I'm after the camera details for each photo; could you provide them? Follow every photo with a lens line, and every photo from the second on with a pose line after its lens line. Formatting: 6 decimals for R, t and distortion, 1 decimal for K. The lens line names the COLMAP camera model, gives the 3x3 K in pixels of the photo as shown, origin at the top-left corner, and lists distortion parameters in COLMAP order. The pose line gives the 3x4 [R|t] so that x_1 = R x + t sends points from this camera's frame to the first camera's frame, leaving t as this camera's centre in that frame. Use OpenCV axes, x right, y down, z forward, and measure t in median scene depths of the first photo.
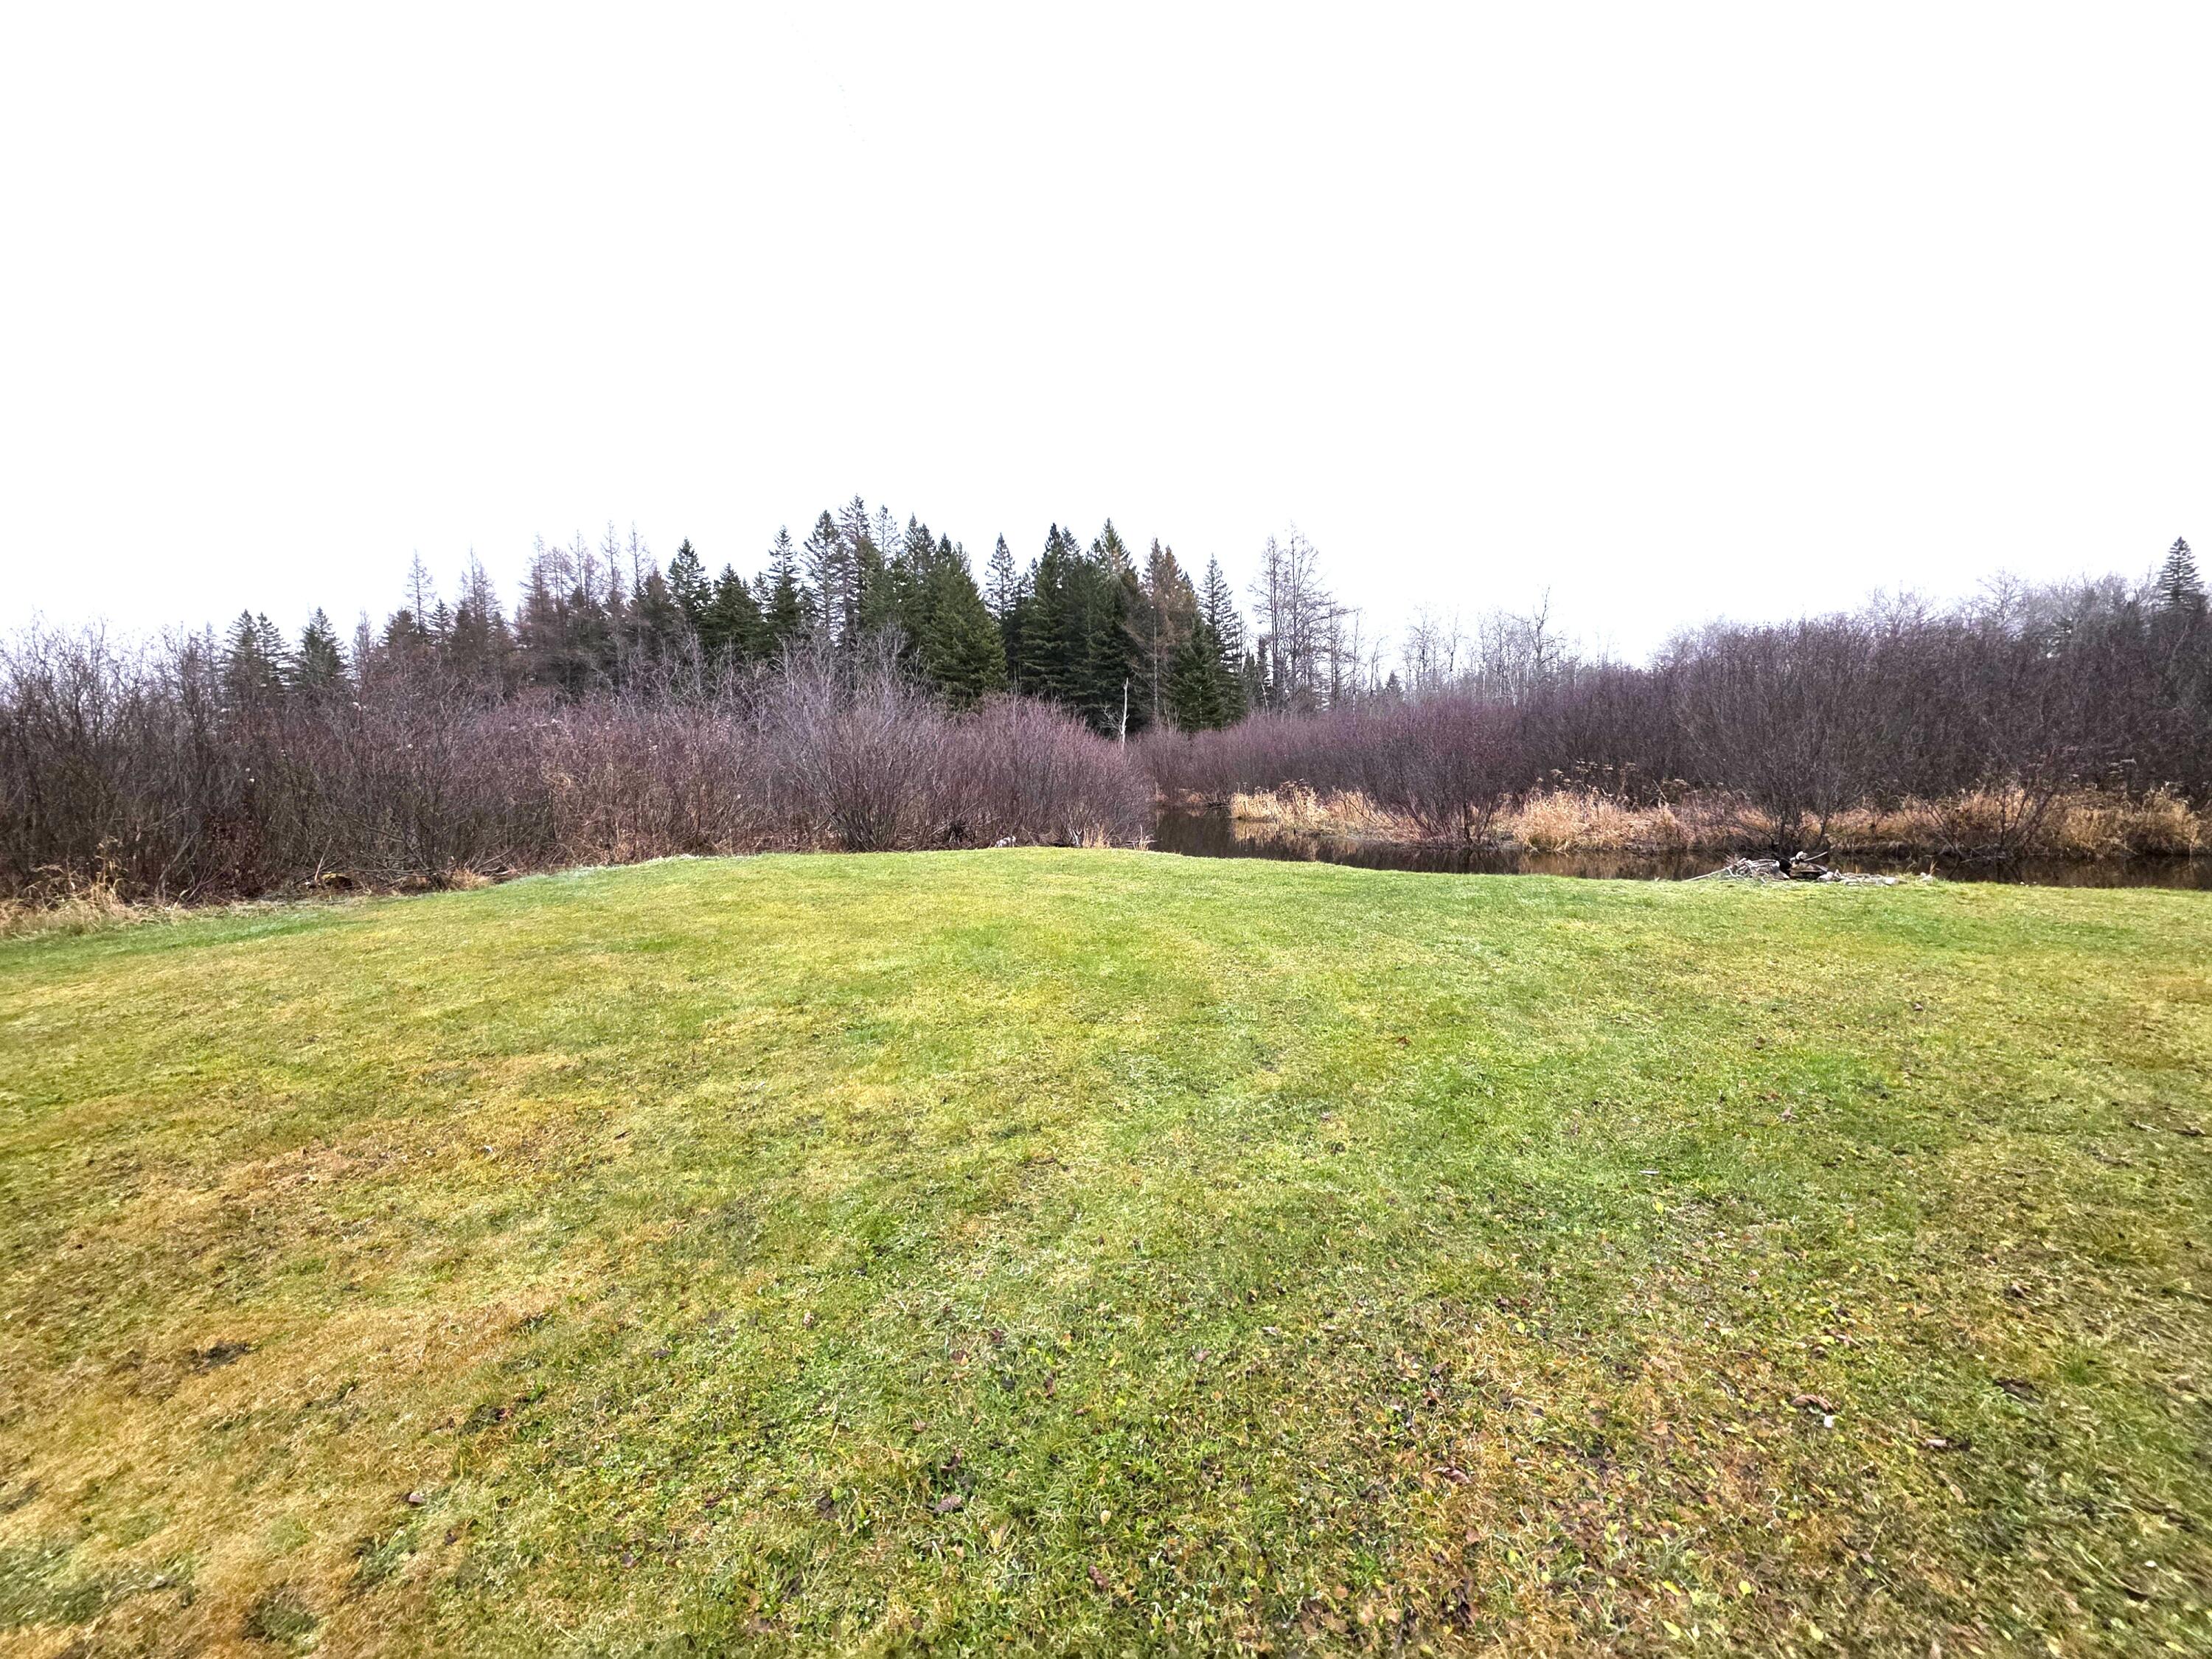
lens RADIAL K [[889.9, 0, 1100.6], [0, 889.9, 813.5], [0, 0, 1]] dist [0.010053, -0.000996]
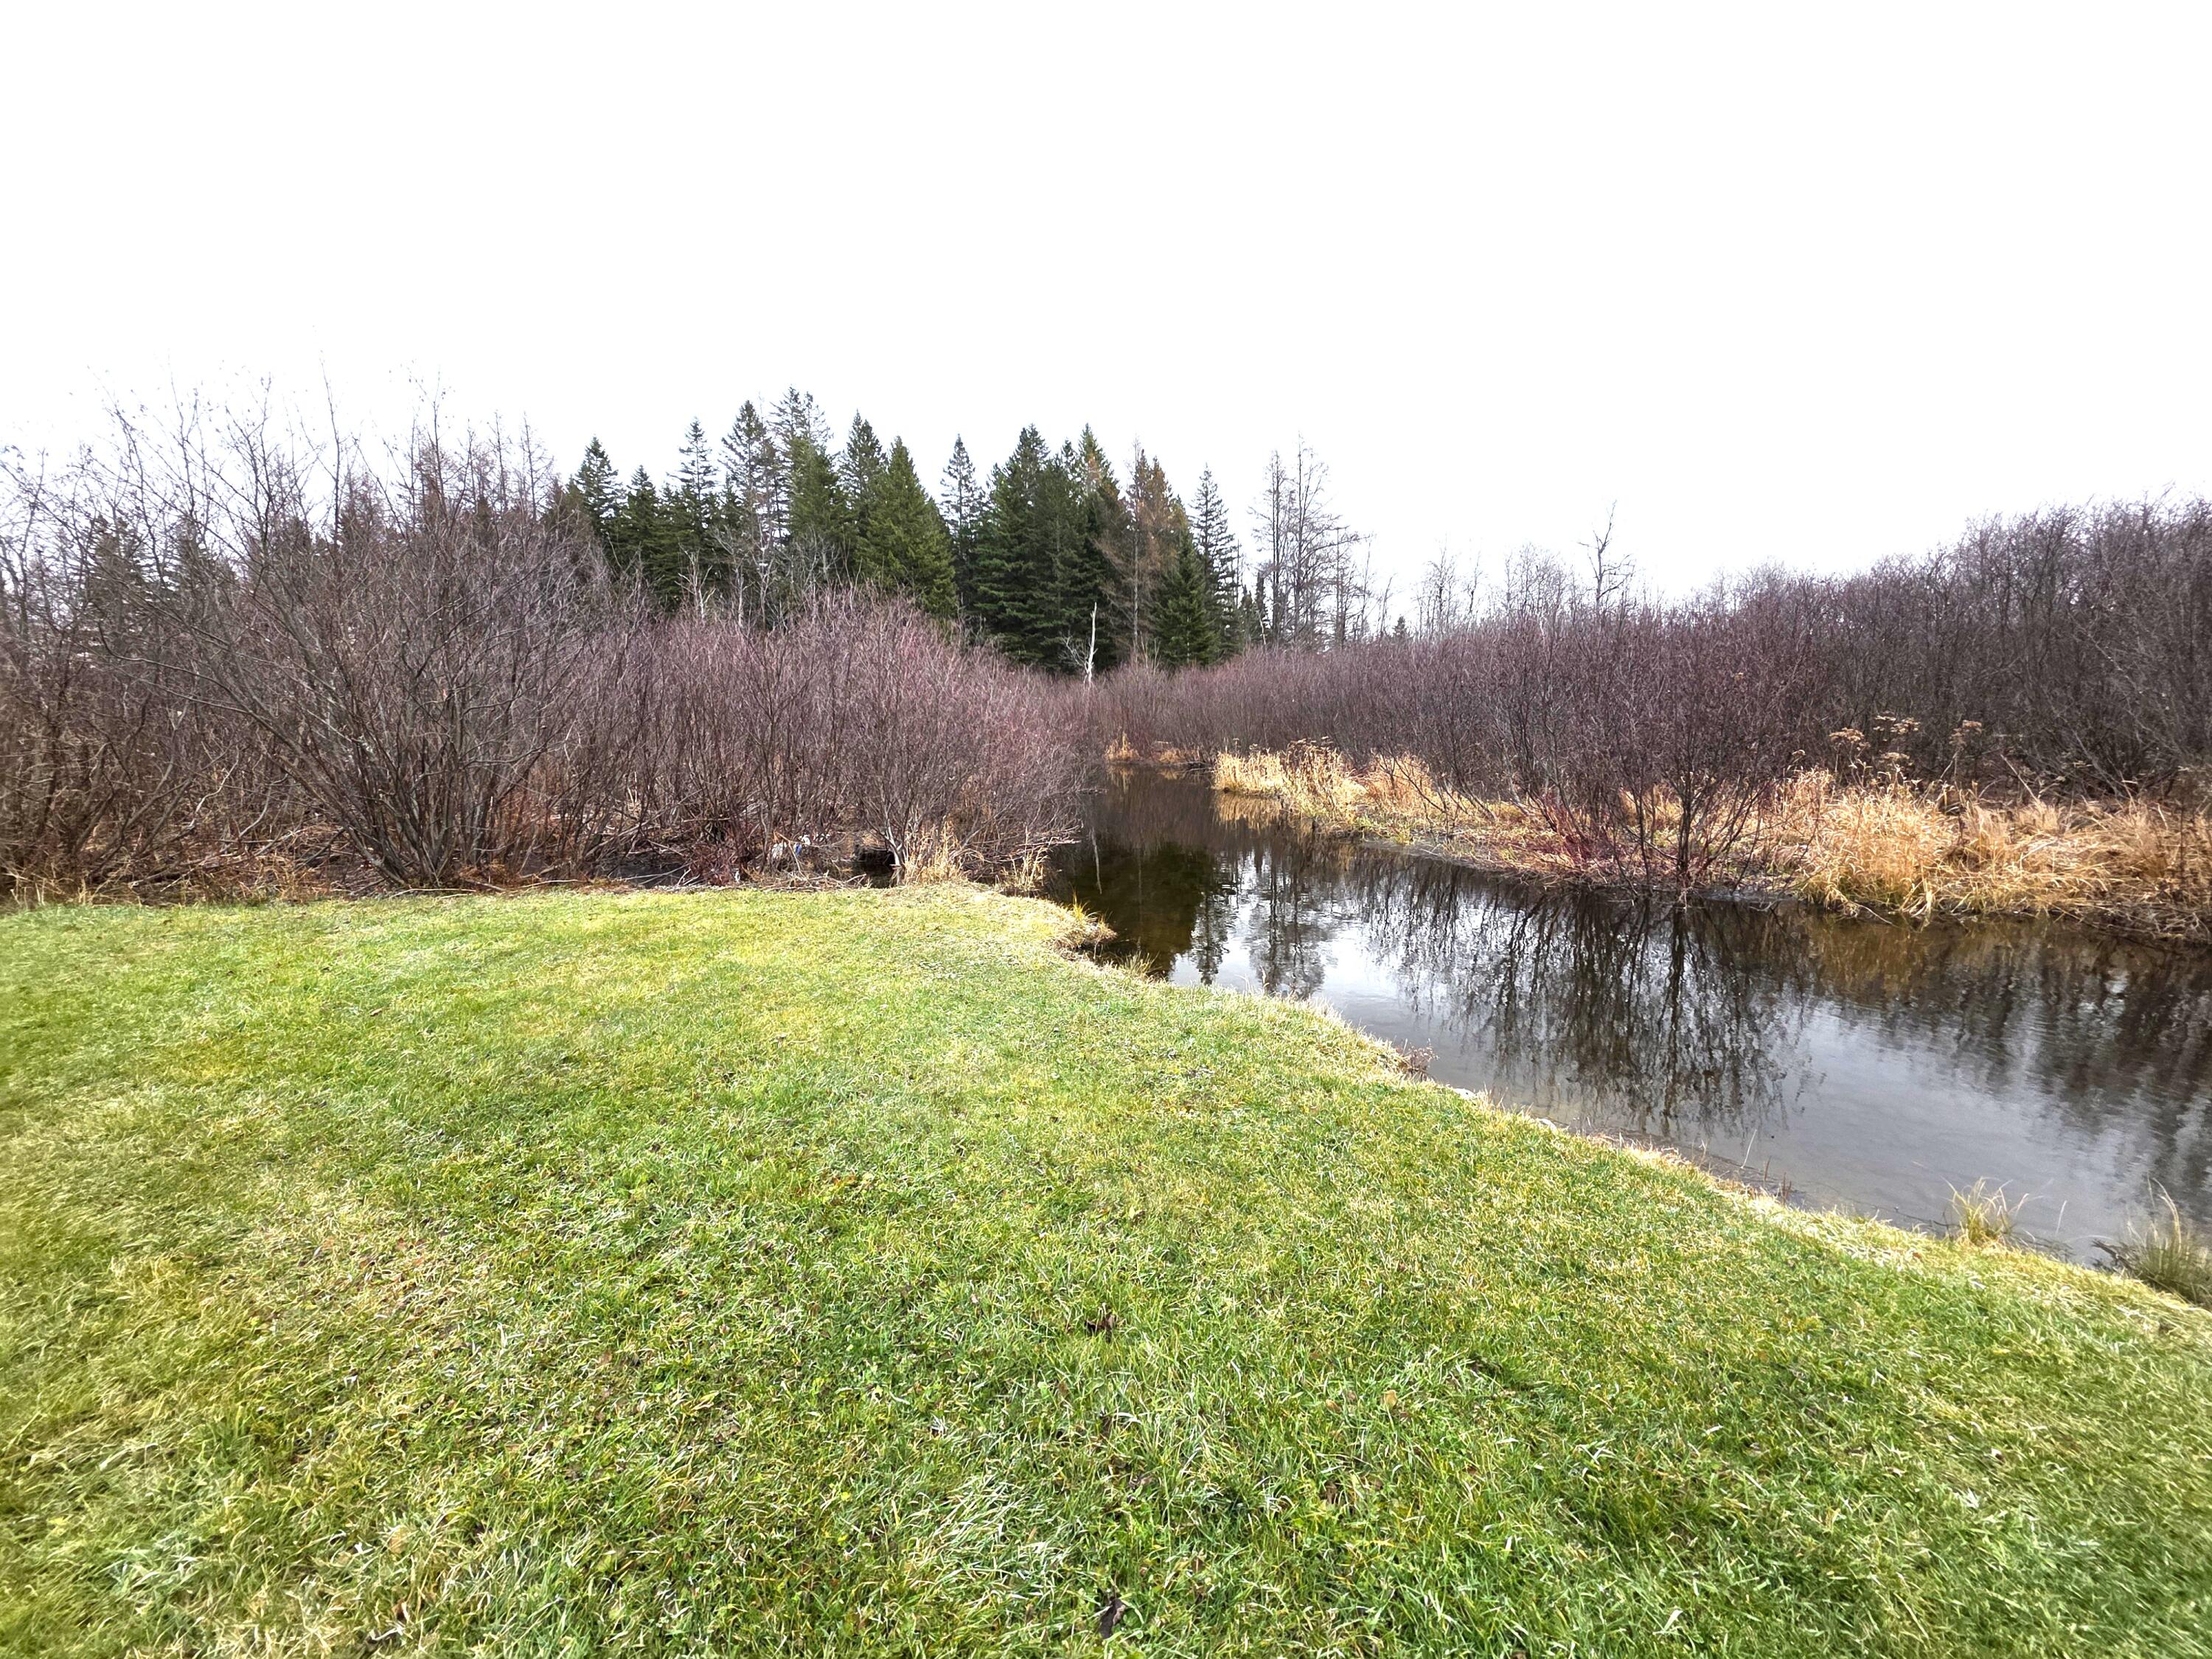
lens RADIAL K [[889.9, 0, 1109.2], [0, 889.9, 814.1], [0, 0, 1]] dist [0.010053, -0.000996]
pose [[0.999745, 0.013918, 0.017788, 0.022162], [-0.014978, 0.998028, 0.060957, -0.007132], [-0.016905, -0.061208, 0.997982, 0.130007]]
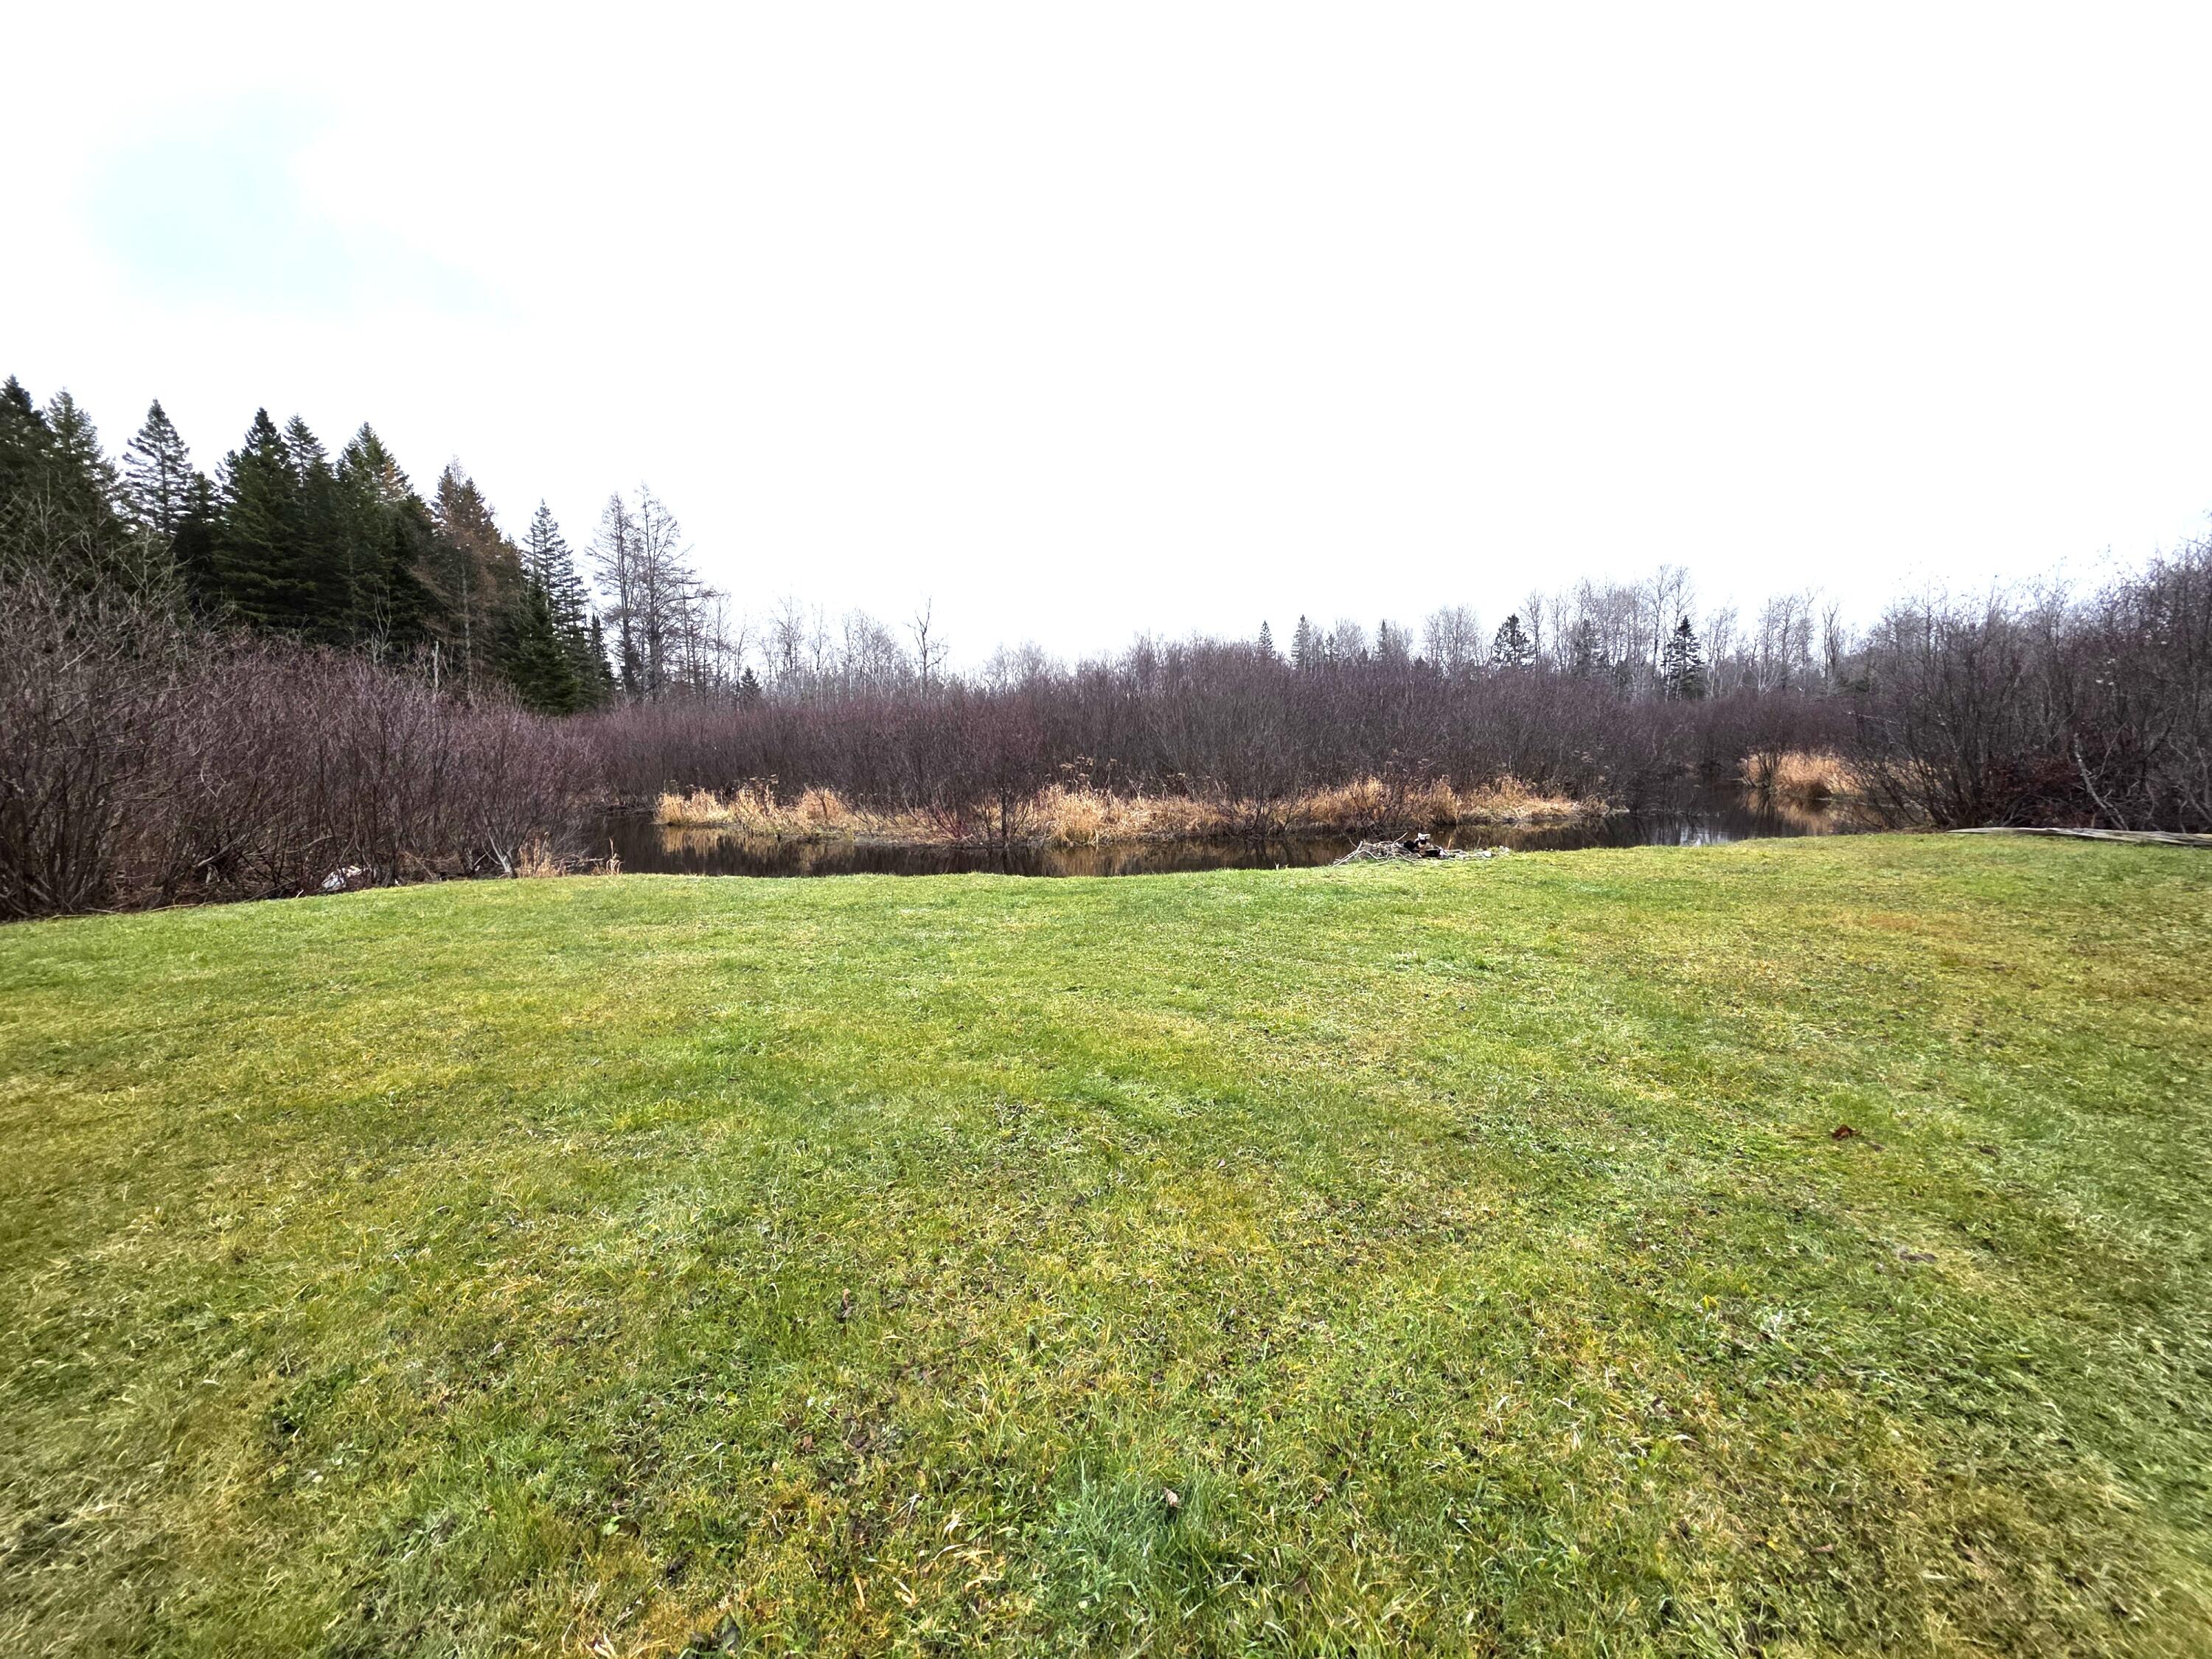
lens RADIAL K [[889.9, 0, 1107.3], [0, 889.9, 820.4], [0, 0, 1]] dist [0.010053, -0.000996]
pose [[0.752589, -0.033365, 0.657645, -0.032270], [0.028463, 0.999430, 0.018133, -0.000655], [-0.657875, 0.005072, 0.753110, 0.053471]]
